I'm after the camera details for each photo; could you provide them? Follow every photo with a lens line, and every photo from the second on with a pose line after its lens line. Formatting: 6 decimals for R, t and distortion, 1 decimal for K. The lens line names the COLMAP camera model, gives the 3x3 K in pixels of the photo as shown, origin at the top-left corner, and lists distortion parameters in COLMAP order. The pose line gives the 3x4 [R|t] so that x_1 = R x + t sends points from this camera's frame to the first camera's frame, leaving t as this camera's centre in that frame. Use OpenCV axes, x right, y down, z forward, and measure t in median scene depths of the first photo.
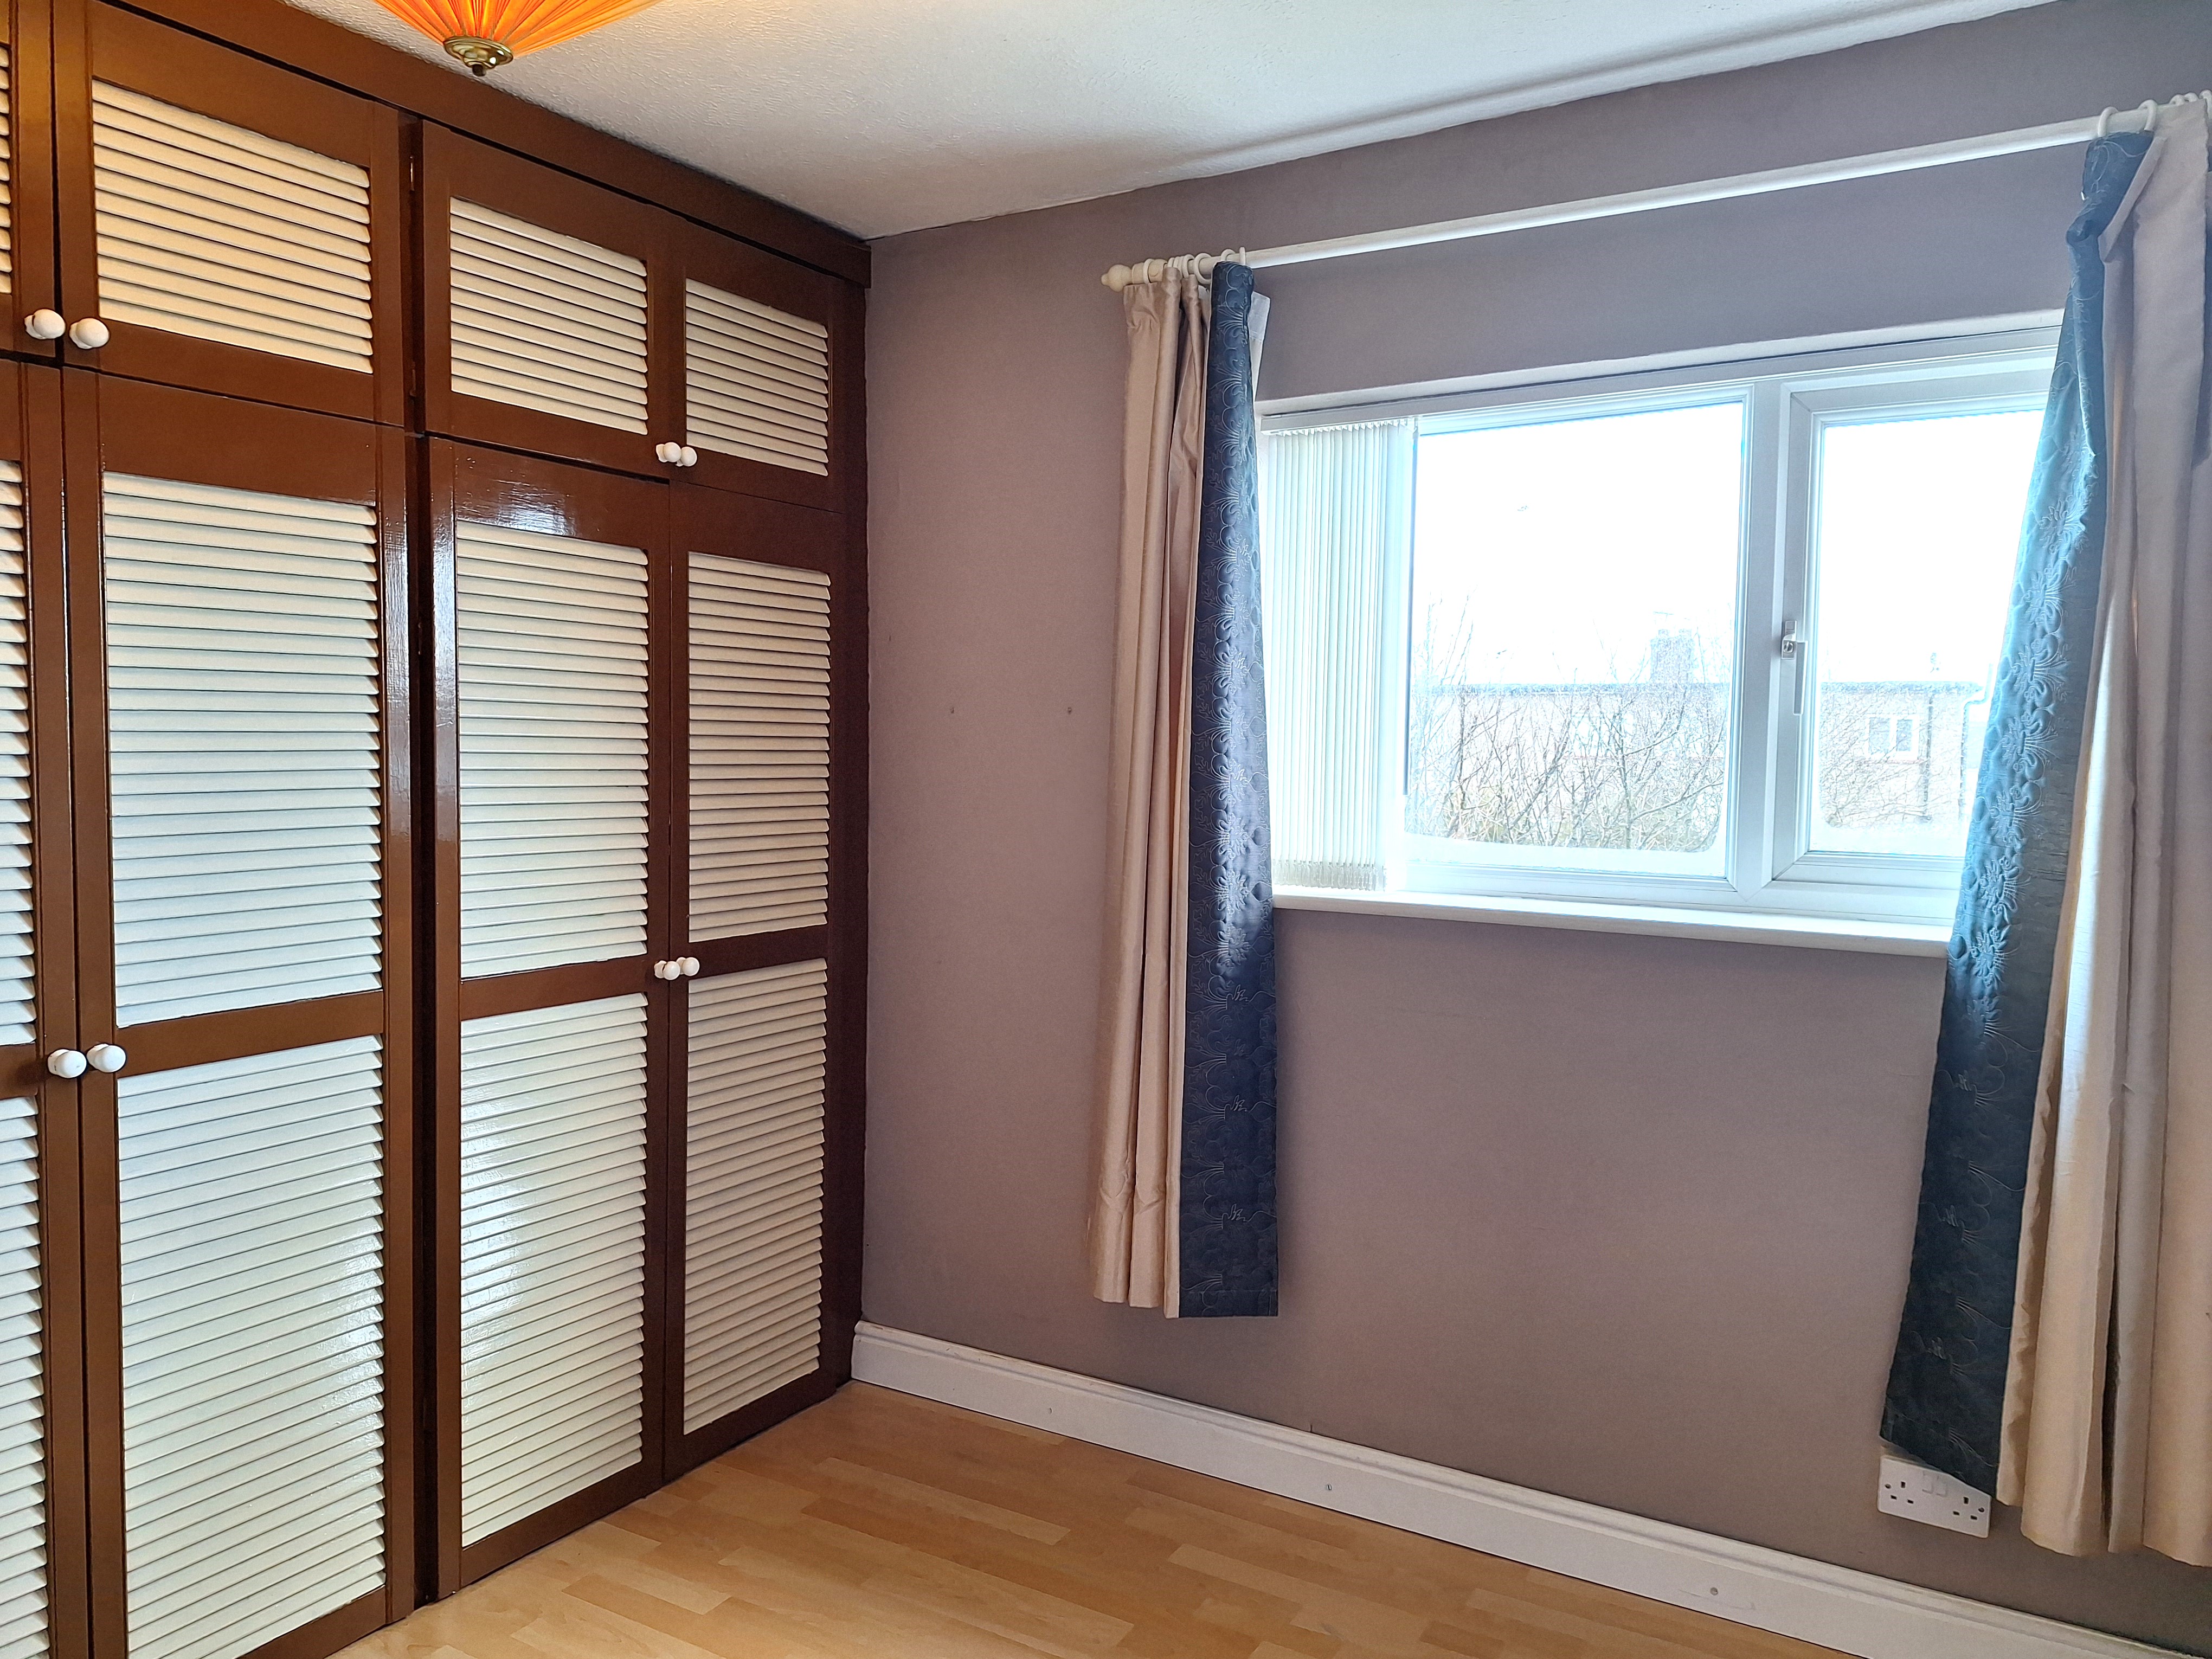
lens RADIAL K [[1491.7, 0, 1106.0], [0, 1491.7, 829.5], [0, 0, 1]] dist [0.006261, 0.000202]
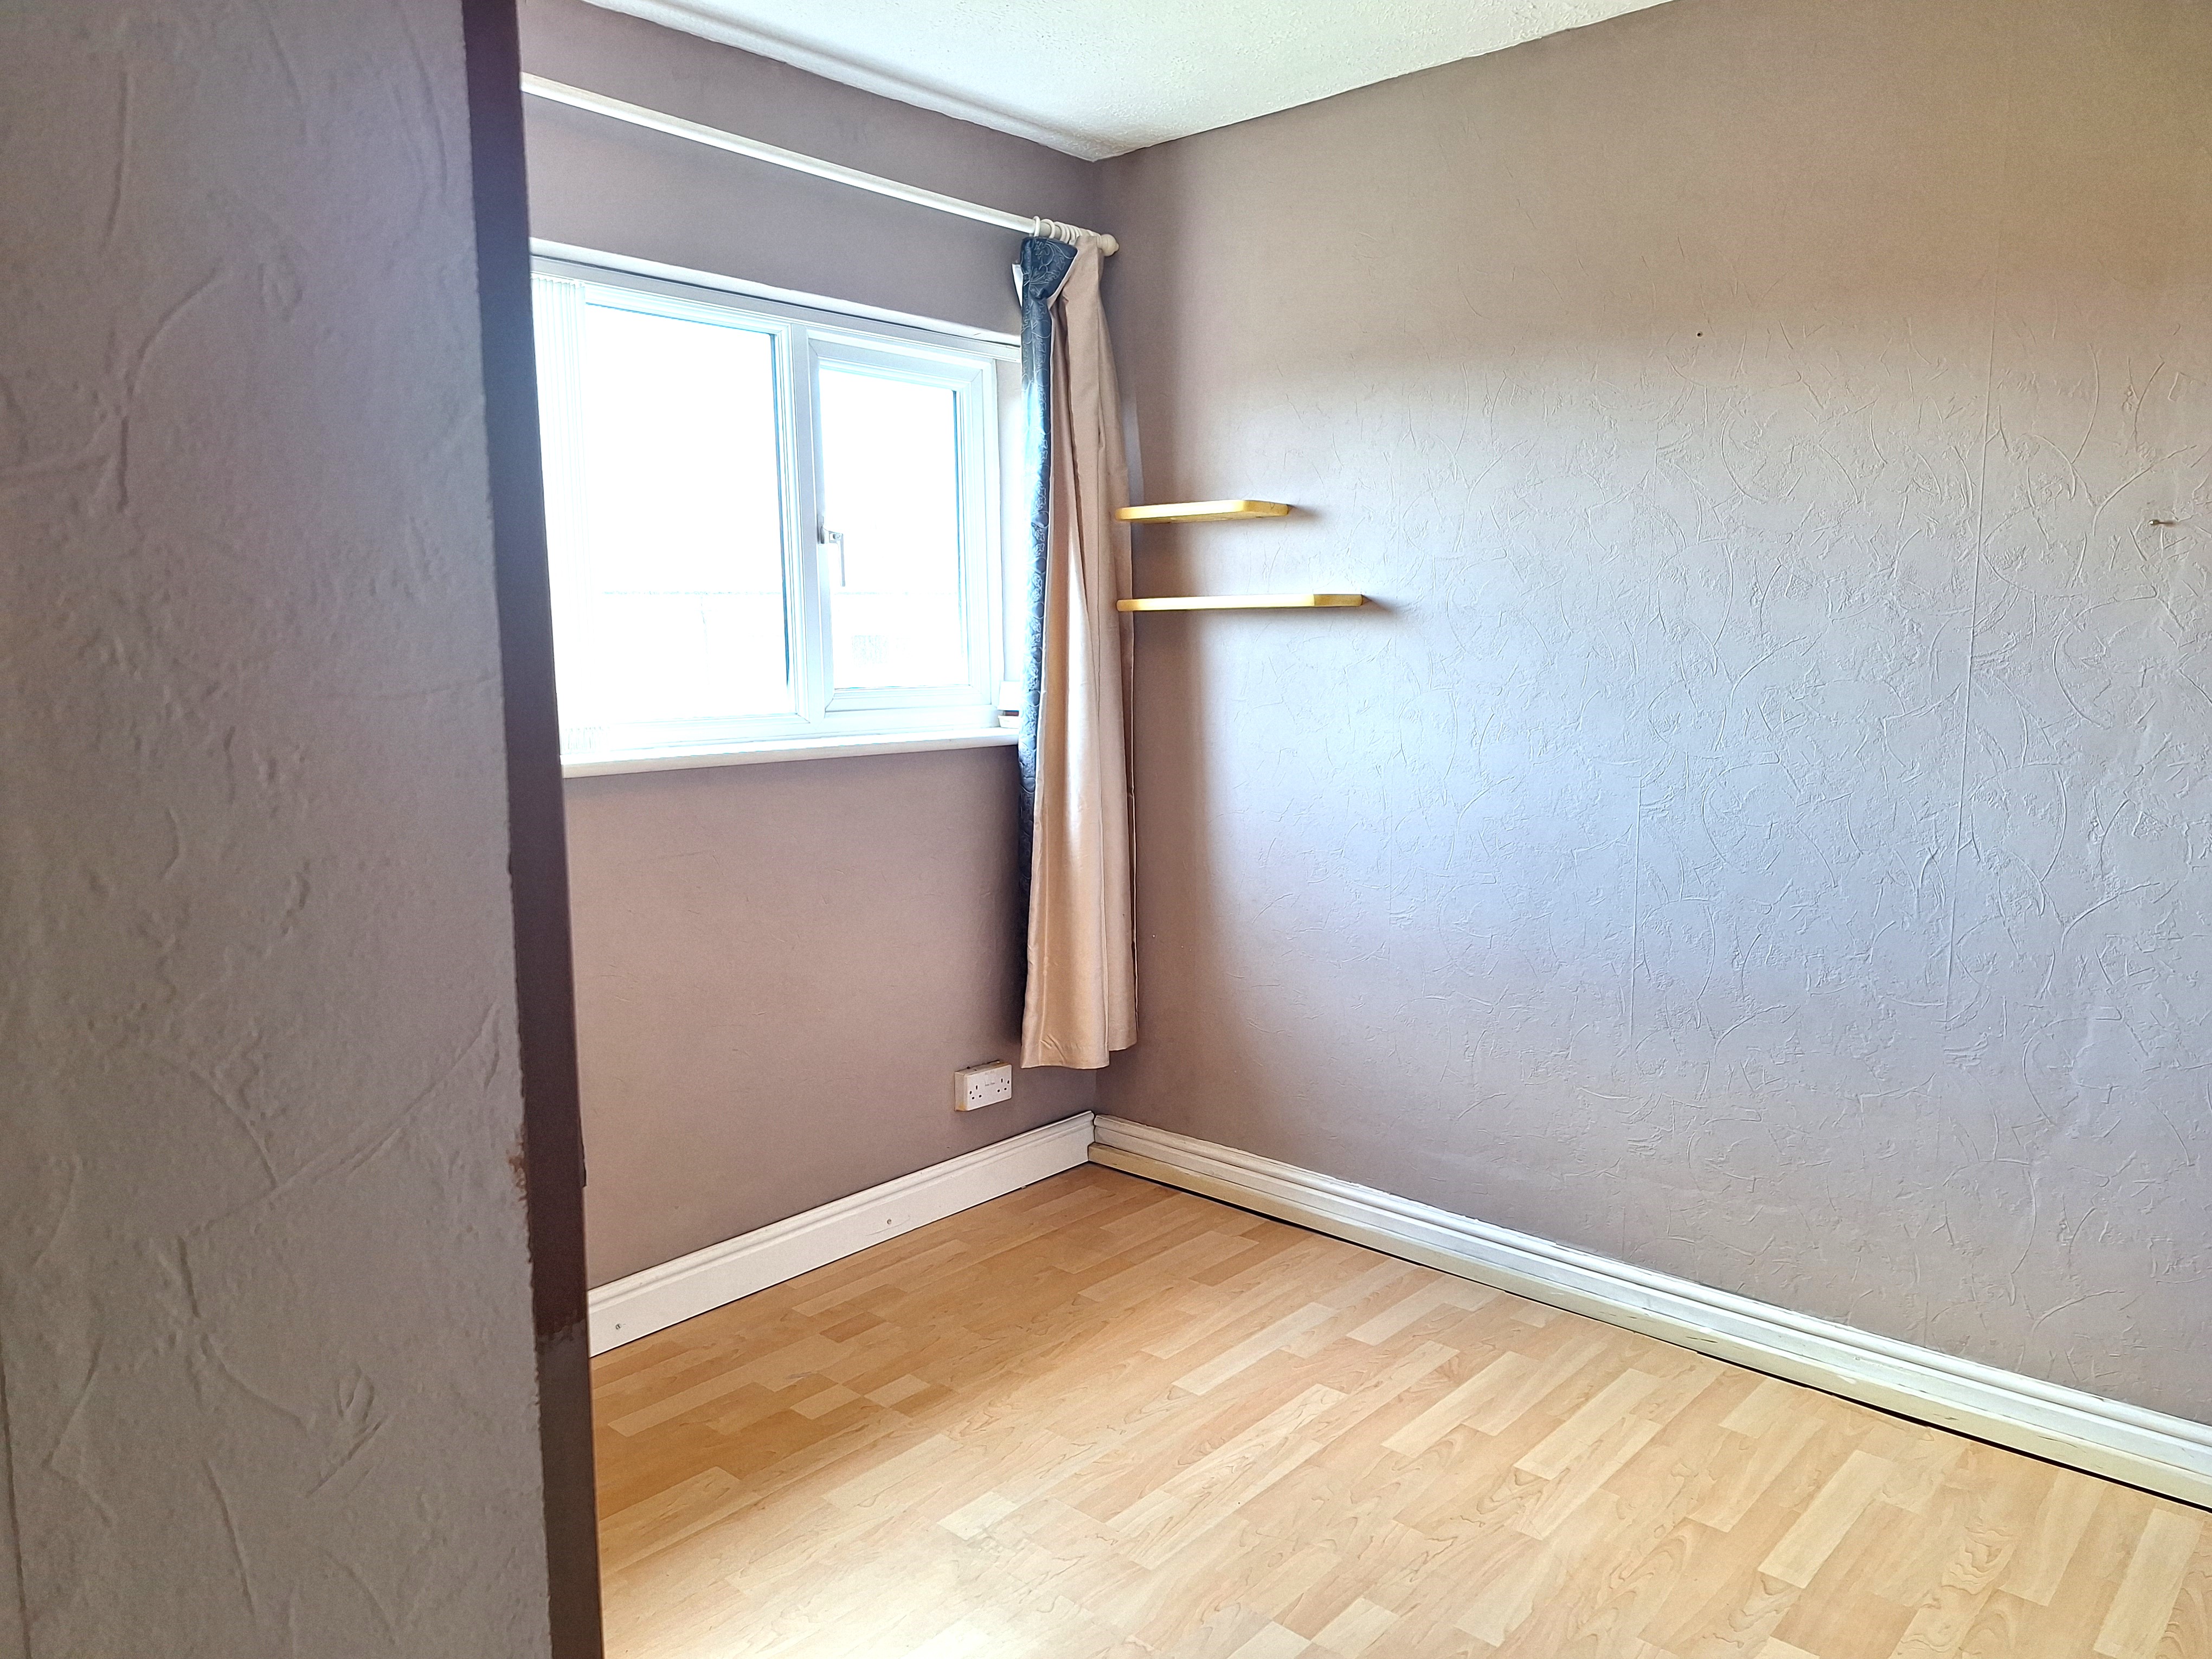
lens RADIAL K [[1491.7, 0, 1106.0], [0, 1491.7, 829.5], [0, 0, 1]] dist [0.006261, 0.000202]
pose [[0.223929, -0.147824, 0.963330, -0.847200], [0.065064, 0.988493, 0.136561, -0.028354], [-0.972431, 0.032098, 0.230970, 0.479813]]
